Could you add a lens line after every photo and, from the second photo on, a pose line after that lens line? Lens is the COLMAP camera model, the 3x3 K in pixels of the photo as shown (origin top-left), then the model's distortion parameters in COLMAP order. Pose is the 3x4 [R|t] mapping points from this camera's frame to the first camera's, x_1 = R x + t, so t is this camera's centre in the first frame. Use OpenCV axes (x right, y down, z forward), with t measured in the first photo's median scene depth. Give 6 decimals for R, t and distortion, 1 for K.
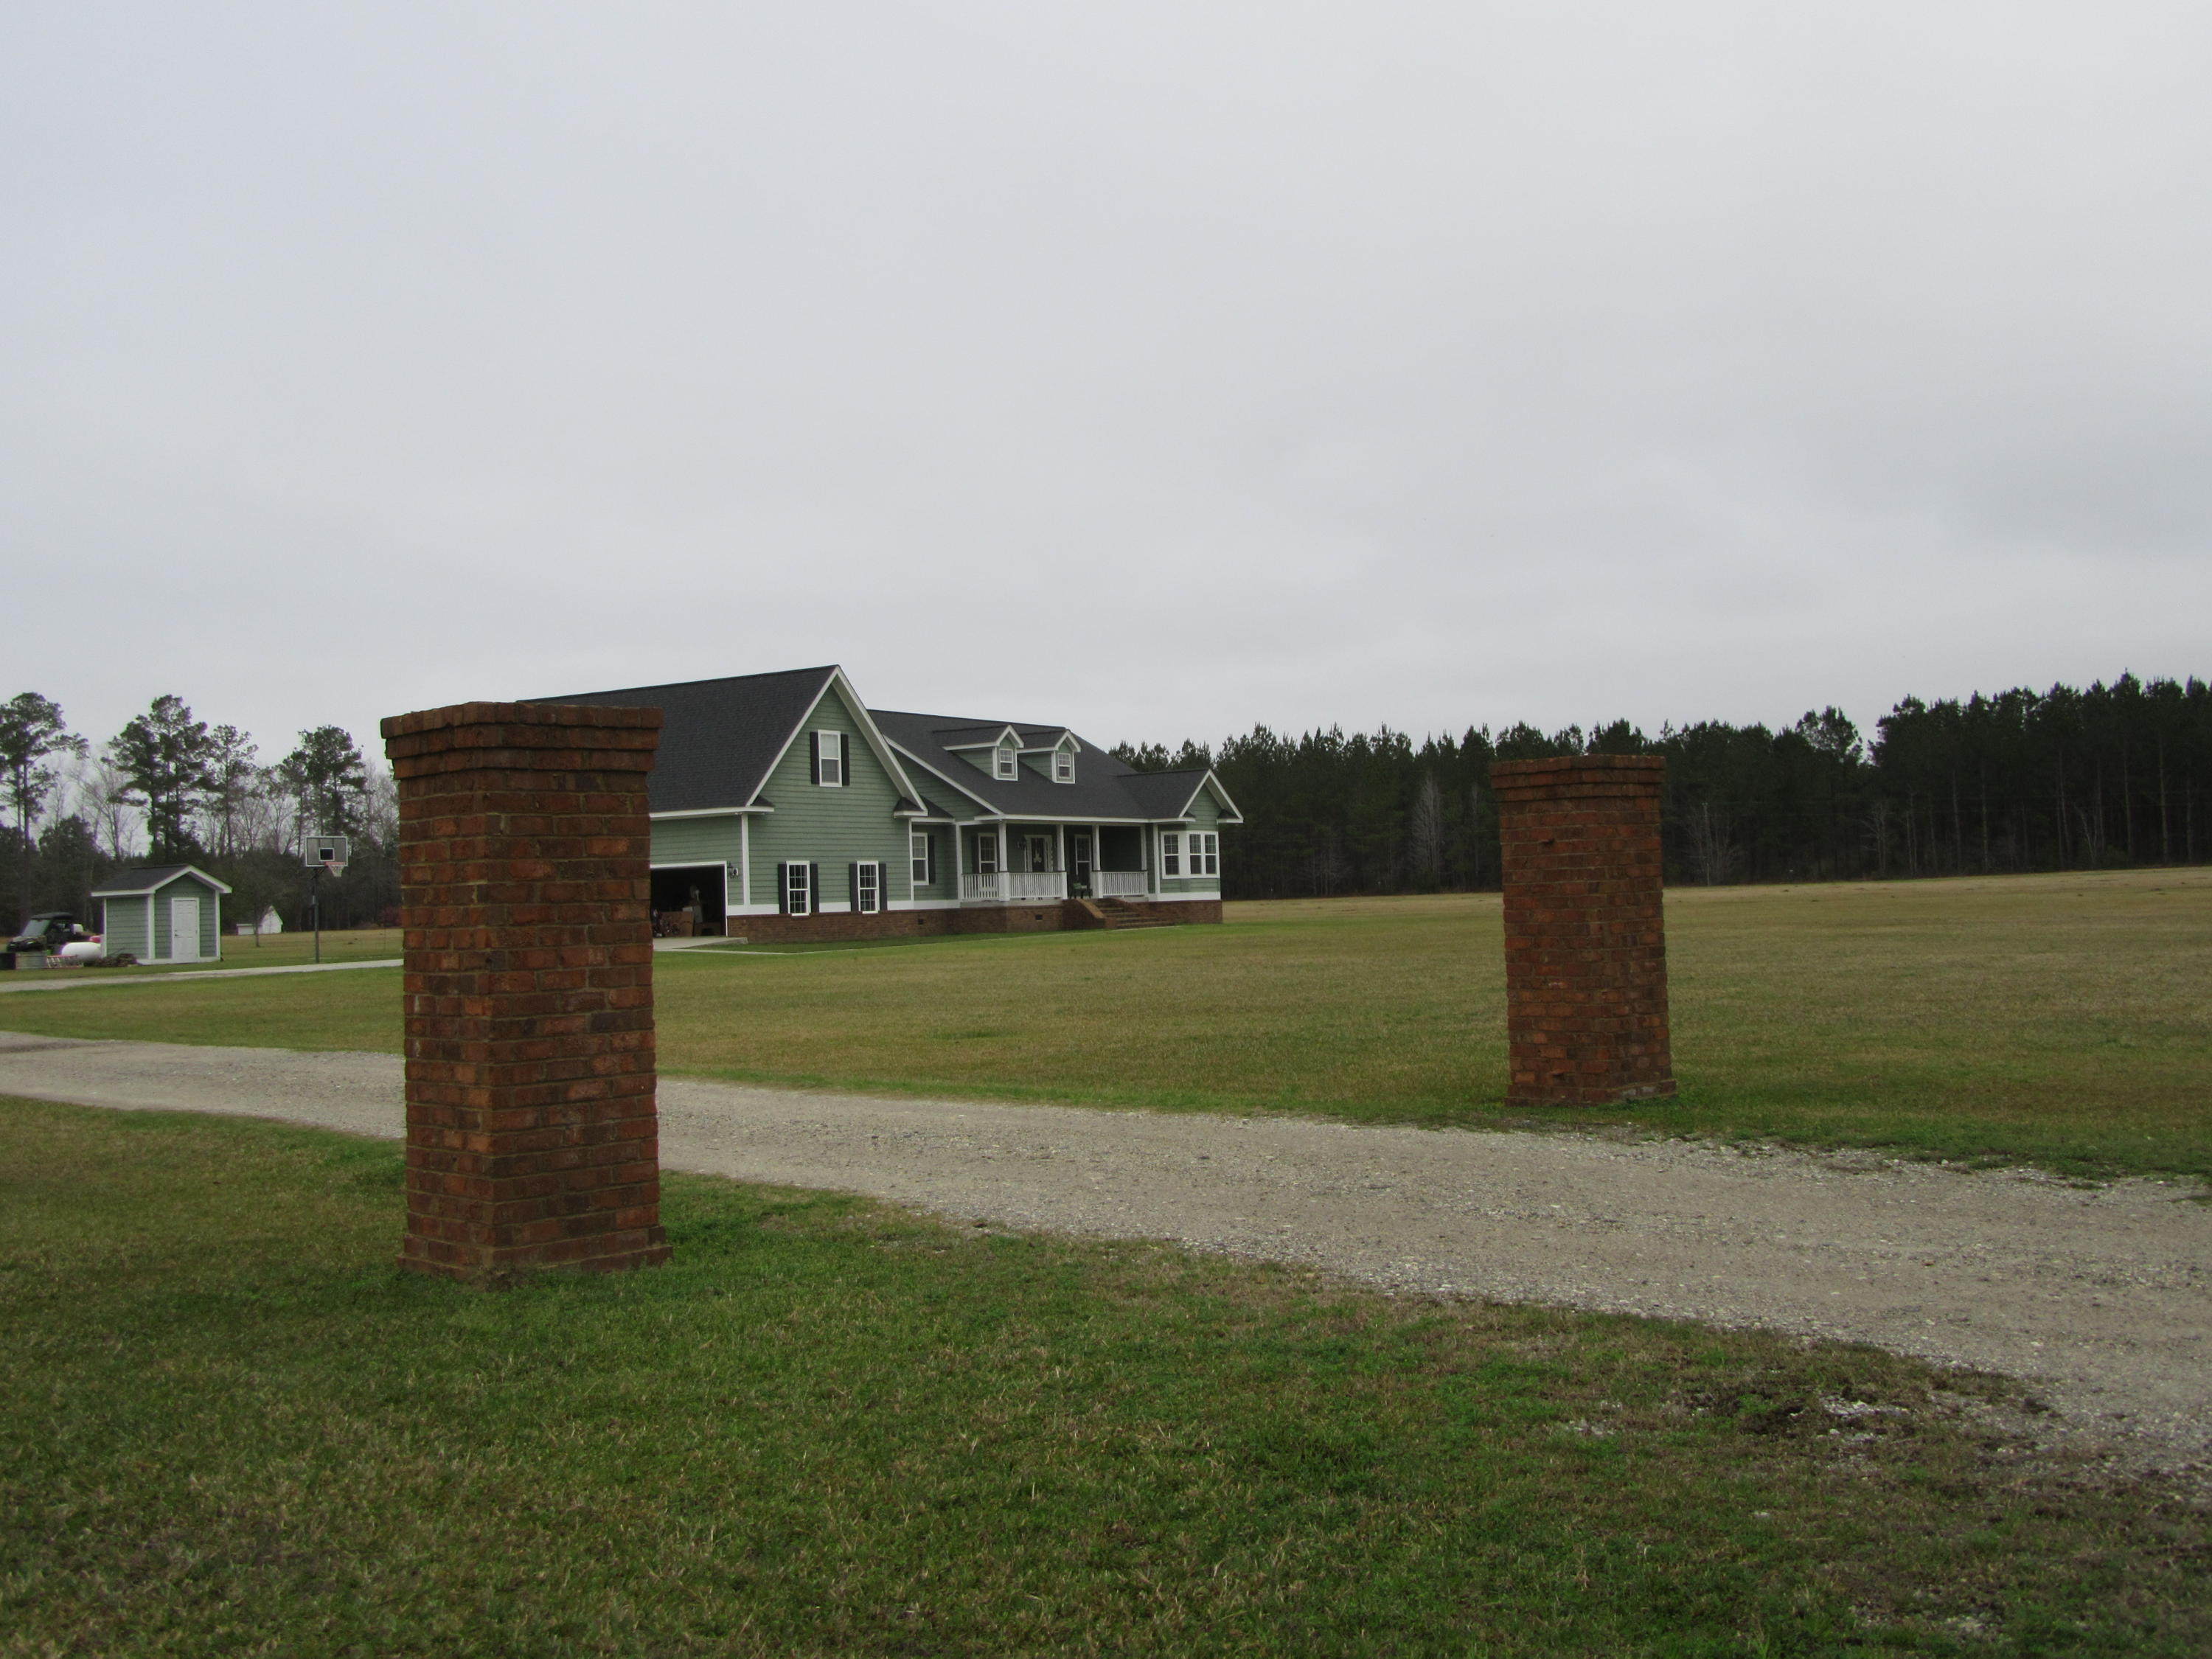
lens RADIAL K [[2156.8, 0, 1118.3], [0, 2156.8, 825.5], [0, 0, 1]] dist [-0.009731, 0.000000]
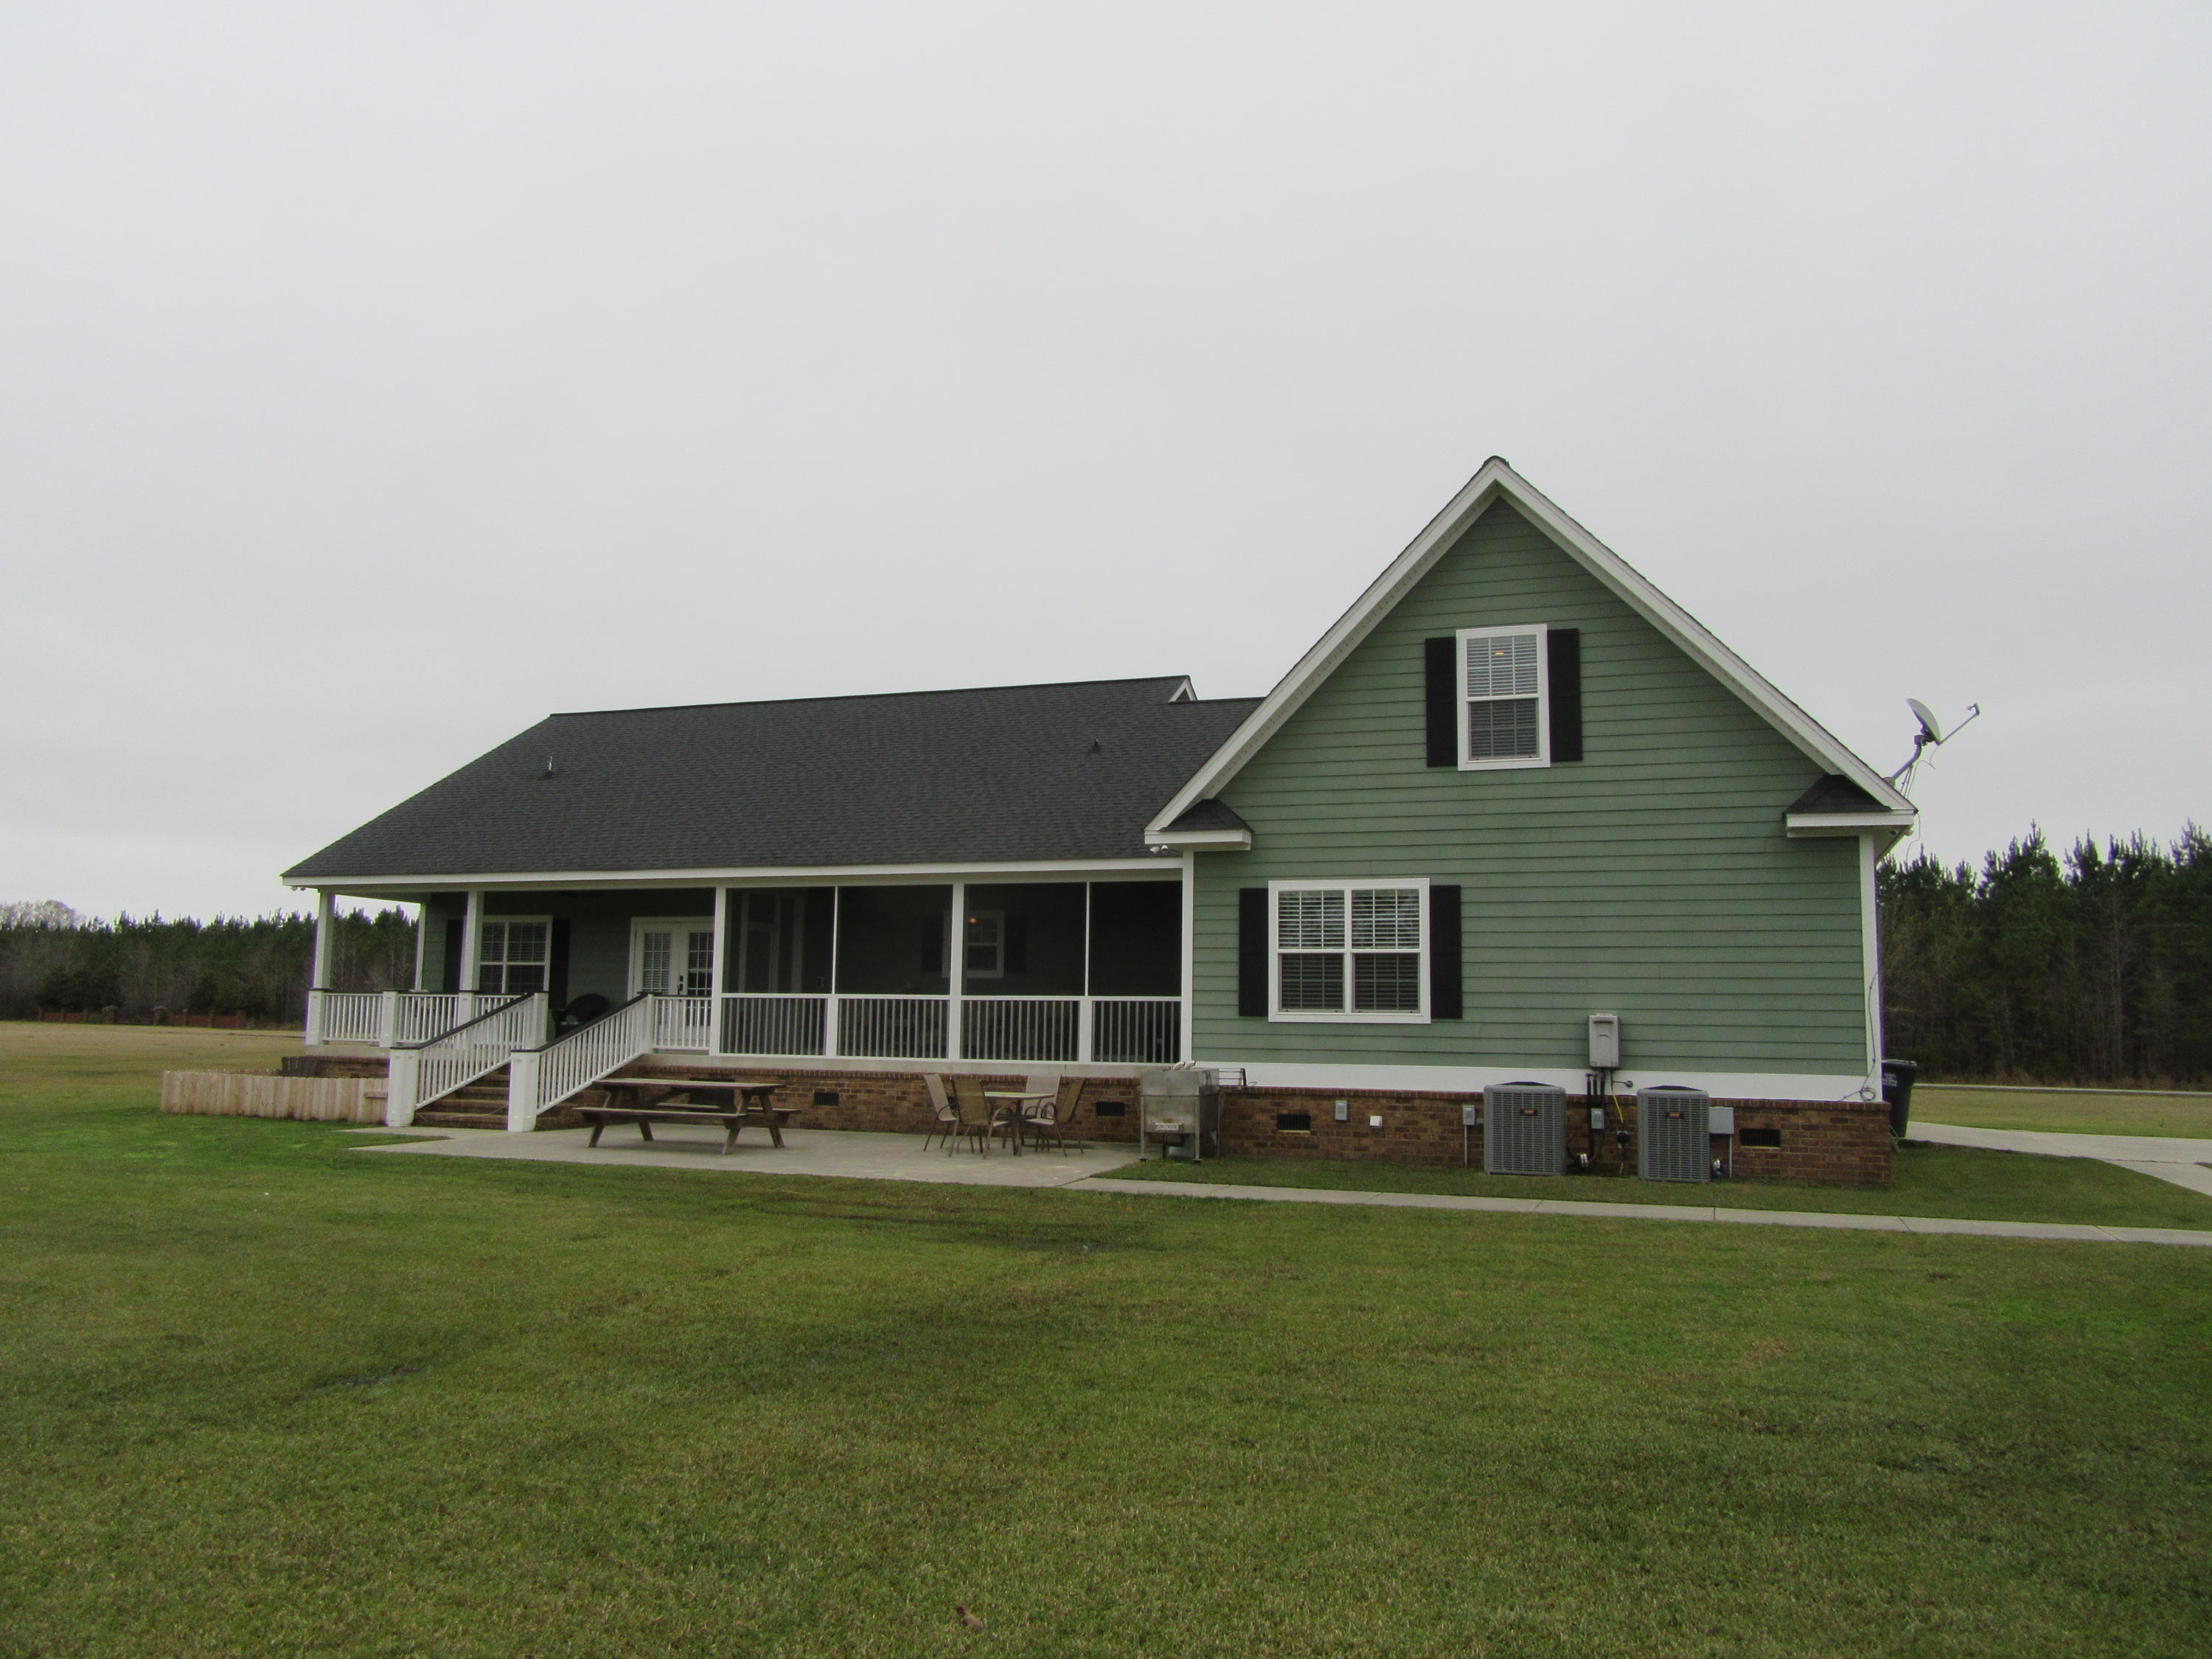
lens RADIAL K [[1646.6, 0, 1111.4], [0, 1646.6, 839.1], [0, 0, 1]] dist [-0.013369, 0.007118]
pose [[0.202767, -0.089489, -0.975129, 0.123111], [0.005910, 0.995909, -0.090167, 0.018419], [0.979209, 0.012520, 0.202466, 0.763959]]
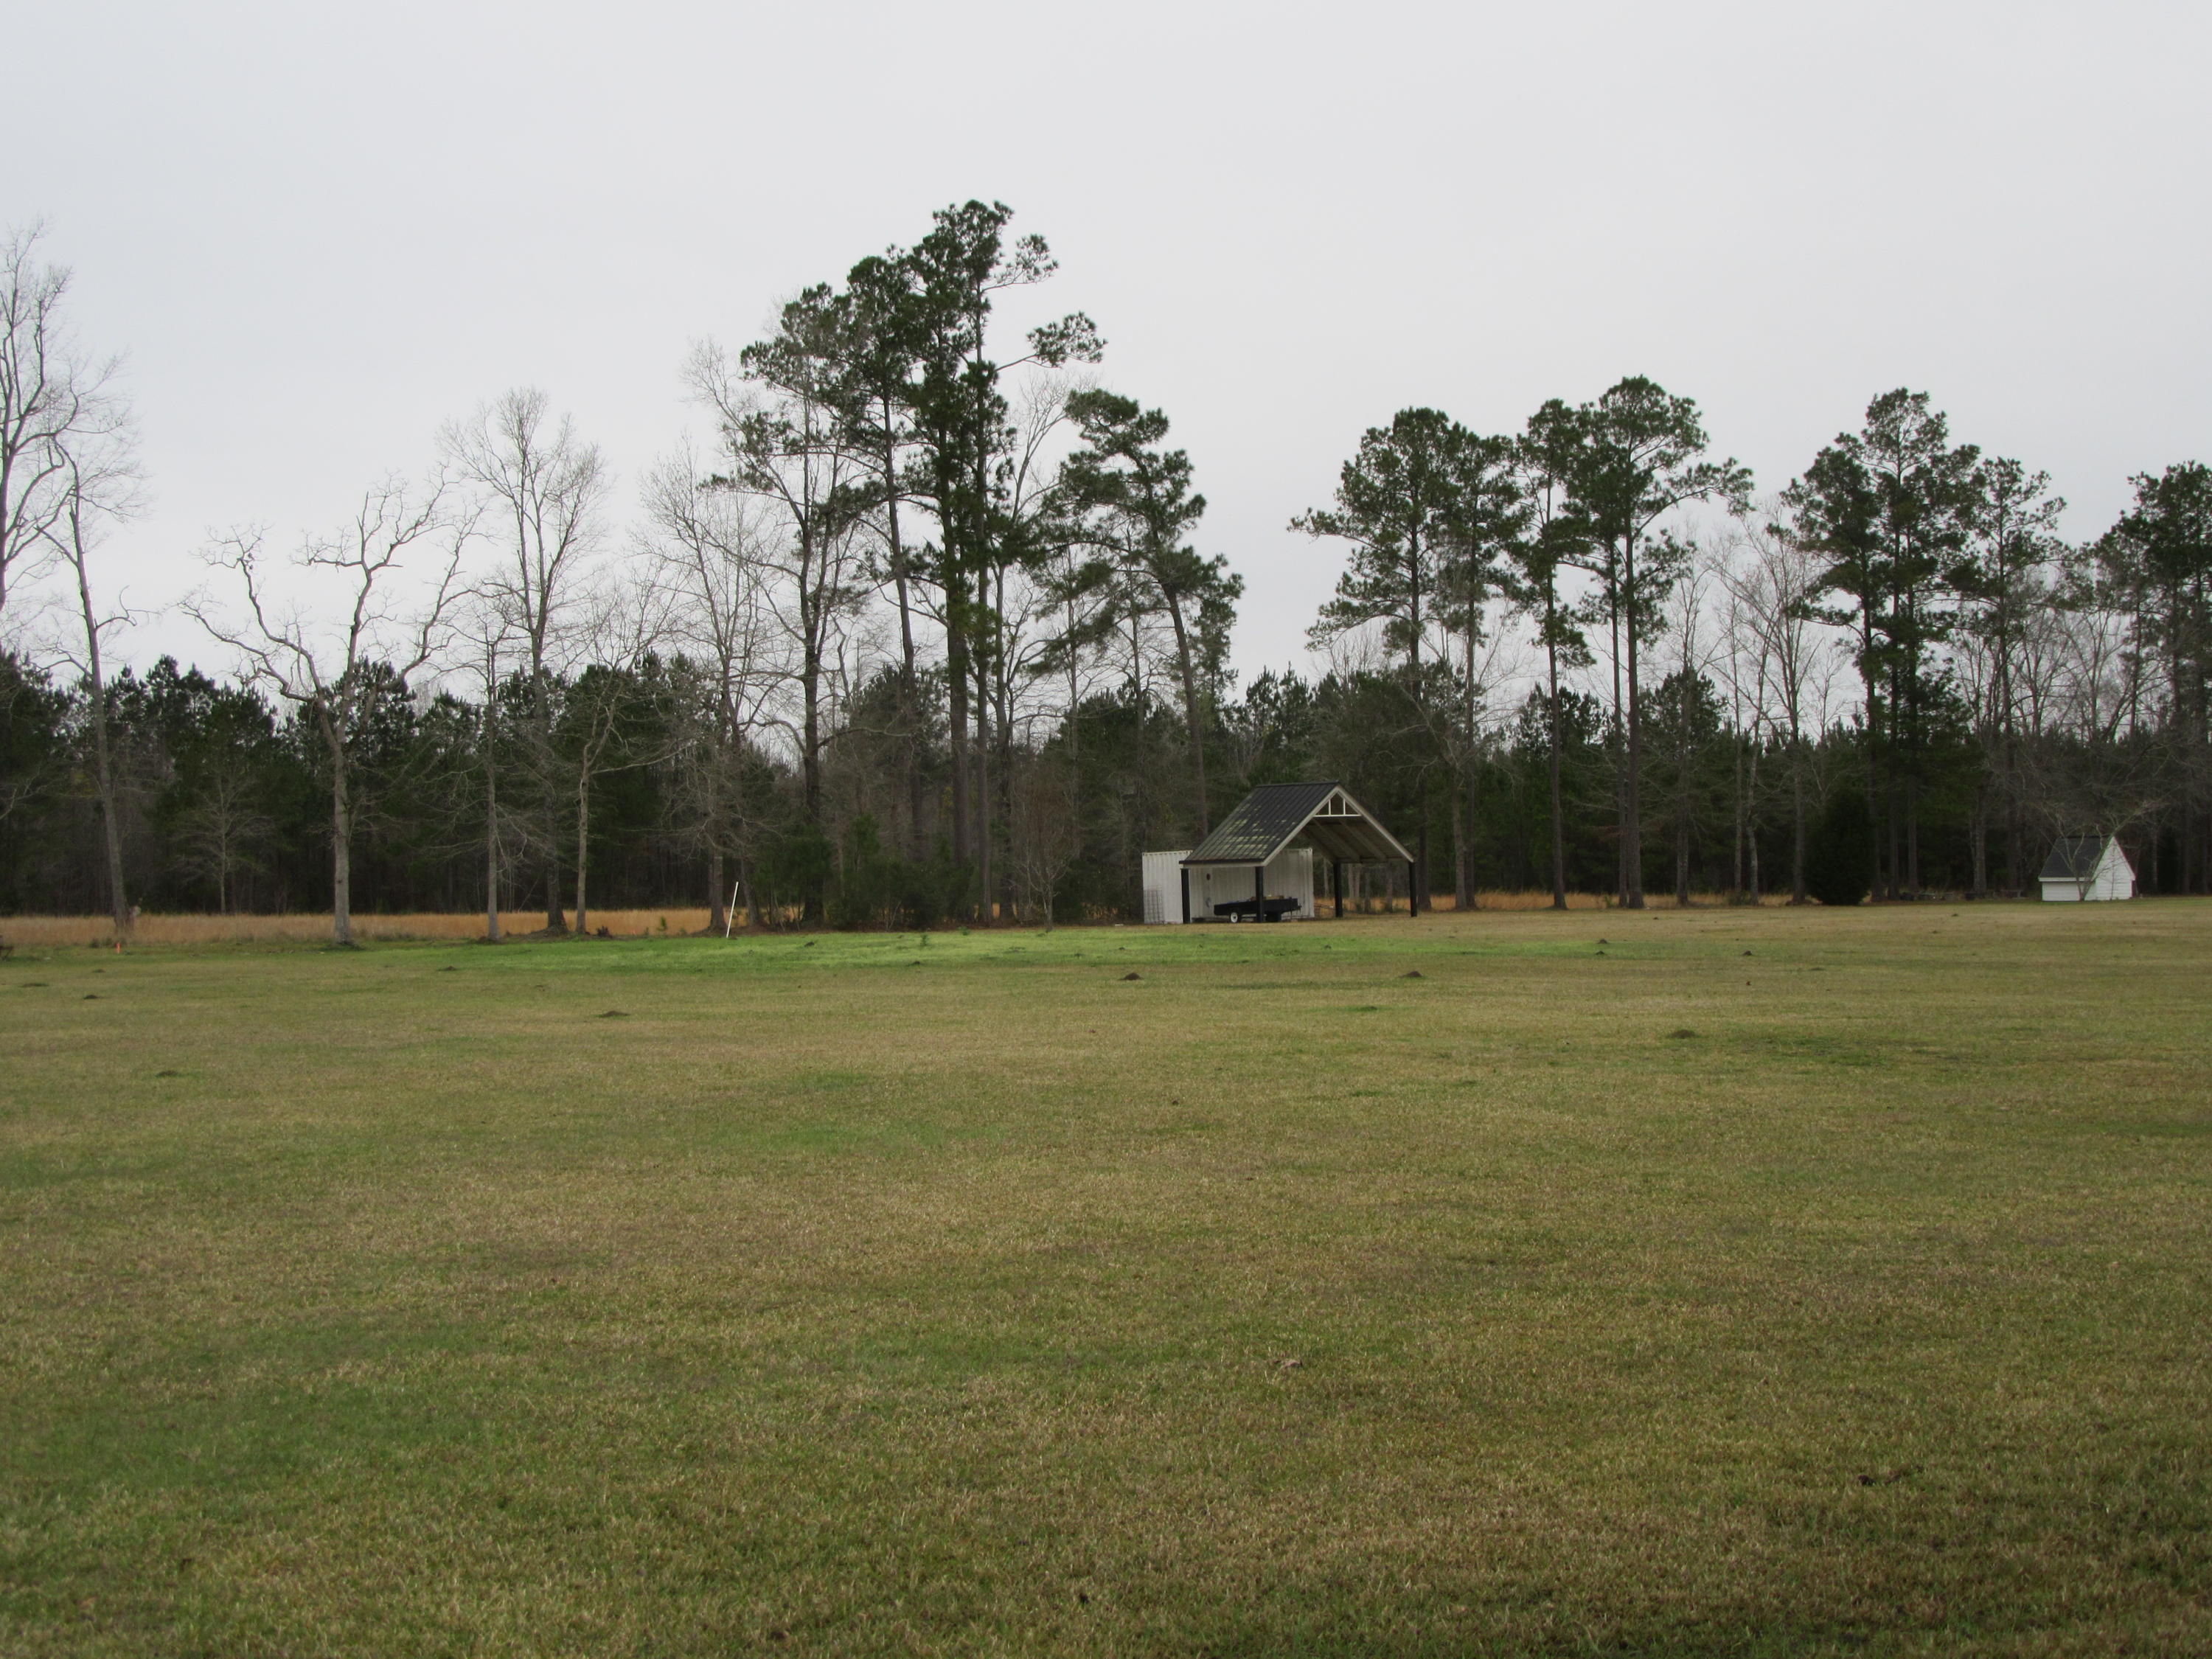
lens RADIAL K [[3284.2, 0, 1130.5], [0, 3284.2, 824.0], [0, 0, 1]] dist [0.011742, 0.000000]
pose [[0.824985, 0.010439, -0.565058, -0.513652], [0.006124, 0.999606, 0.027407, 0.041562], [0.565121, -0.026070, 0.824596, 0.922605]]
